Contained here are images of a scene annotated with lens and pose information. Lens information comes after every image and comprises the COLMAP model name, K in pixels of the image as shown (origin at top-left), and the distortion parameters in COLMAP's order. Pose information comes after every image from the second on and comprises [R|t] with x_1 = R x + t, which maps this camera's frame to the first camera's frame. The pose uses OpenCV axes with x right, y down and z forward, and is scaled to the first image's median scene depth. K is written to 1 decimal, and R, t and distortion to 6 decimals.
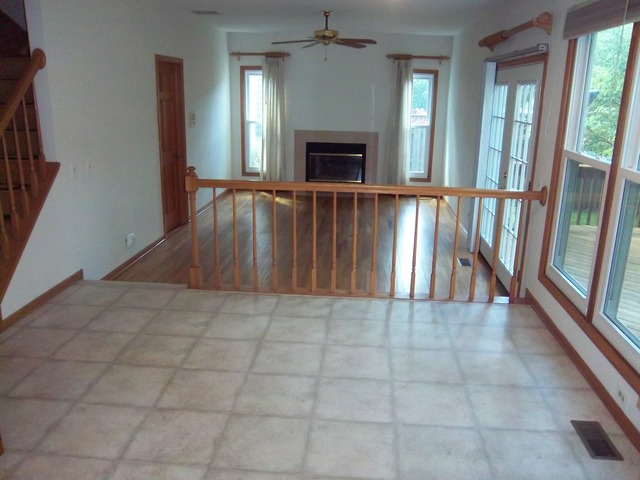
lens RADIAL K [[531.9, 0, 320.4], [0, 531.9, 240.7], [0, 0, 1]] dist [-0.100440, 0.038517]
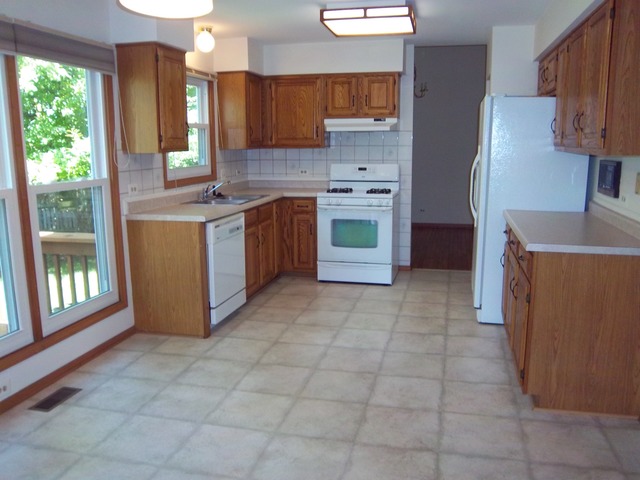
lens RADIAL K [[531.9, 0, 320.6], [0, 531.9, 240.9], [0, 0, 1]] dist [-0.100440, 0.038517]
pose [[-0.987325, -0.037698, 0.154170, -0.067297], [0.035255, 0.895019, 0.444632, -0.122122], [-0.154747, 0.444432, -0.882346, 0.467877]]
